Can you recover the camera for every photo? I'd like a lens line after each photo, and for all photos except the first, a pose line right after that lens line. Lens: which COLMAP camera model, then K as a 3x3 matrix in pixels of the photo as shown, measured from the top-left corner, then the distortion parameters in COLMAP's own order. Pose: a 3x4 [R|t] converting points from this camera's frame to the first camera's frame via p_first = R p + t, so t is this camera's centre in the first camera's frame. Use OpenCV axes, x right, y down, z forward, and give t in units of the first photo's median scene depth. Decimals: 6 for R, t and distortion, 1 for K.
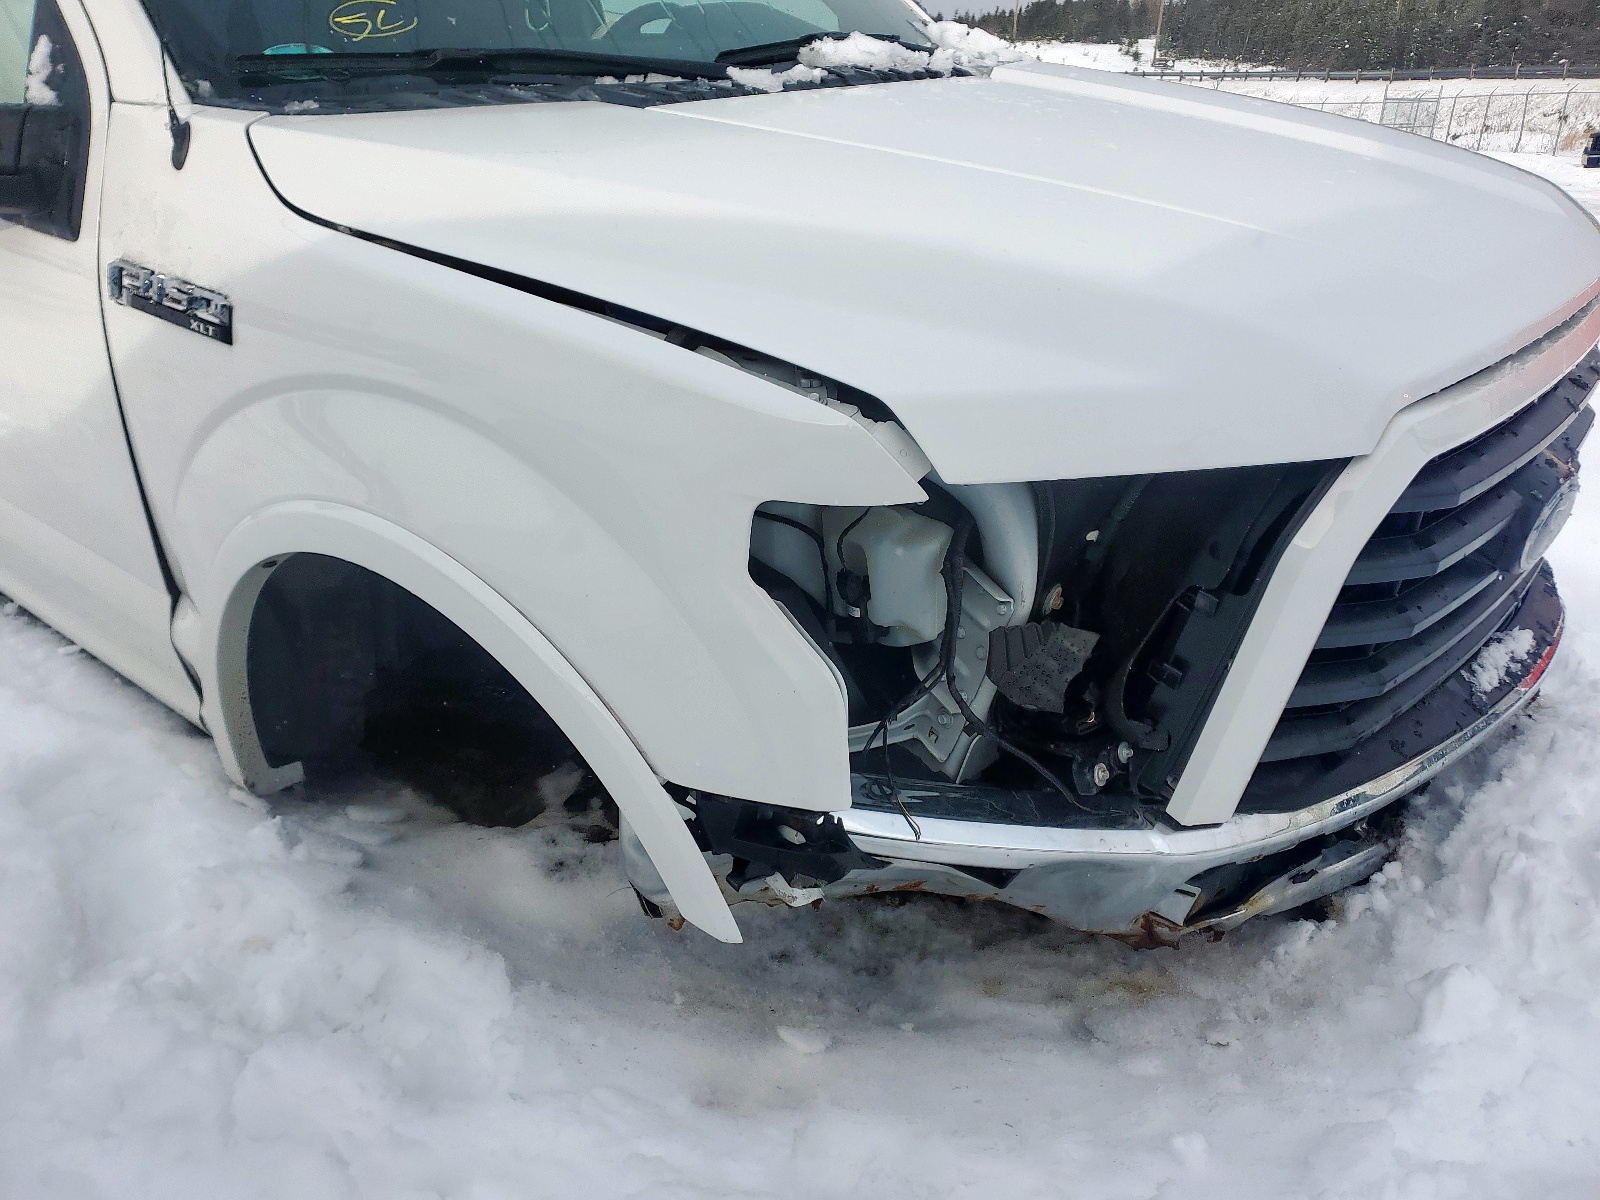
lens RADIAL K [[1192.3, 0, 802.7], [0, 1192.3, 669.5], [0, 0, 1]] dist [0.005572, -0.015935]
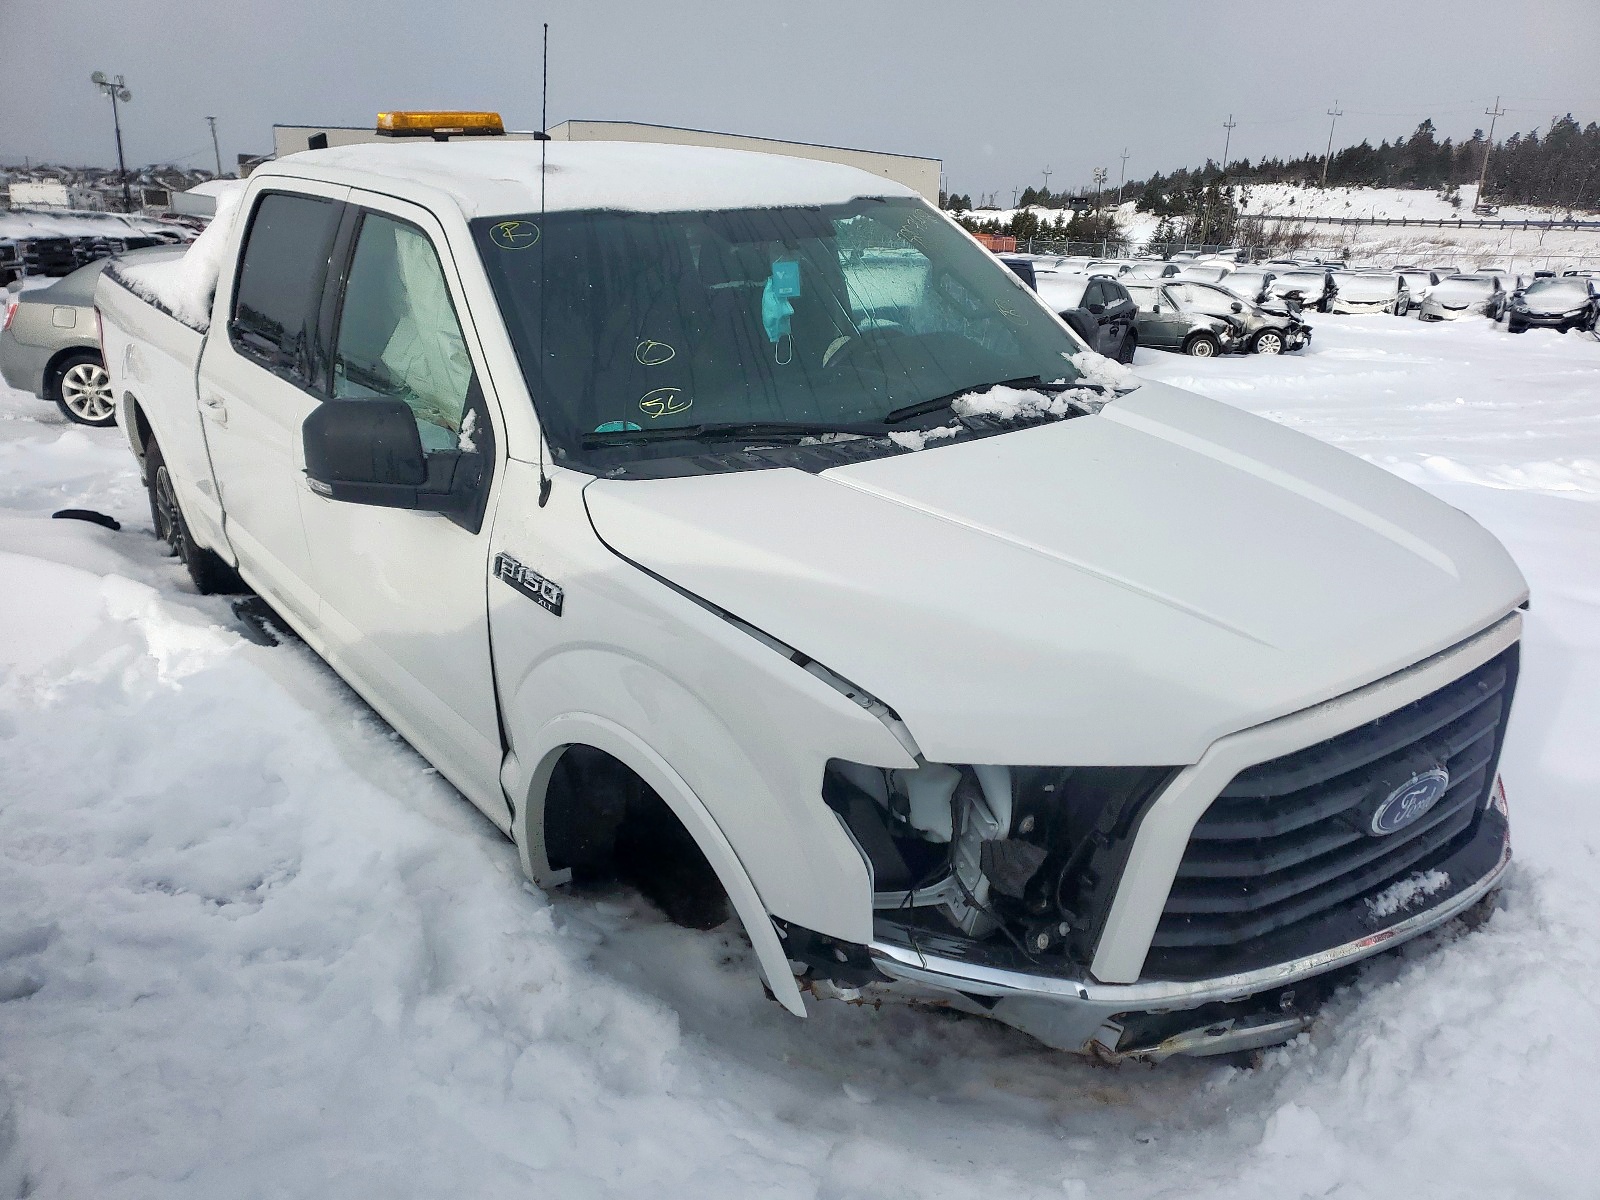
lens RADIAL K [[1192.3, 0, 802.7], [0, 1192.3, 669.5], [0, 0, 1]] dist [0.005572, -0.015935]
pose [[0.974121, 0.072957, -0.213931, 0.207514], [-0.094073, 0.991468, -0.090232, -0.079624], [0.205523, 0.108022, 0.972672, -0.530637]]
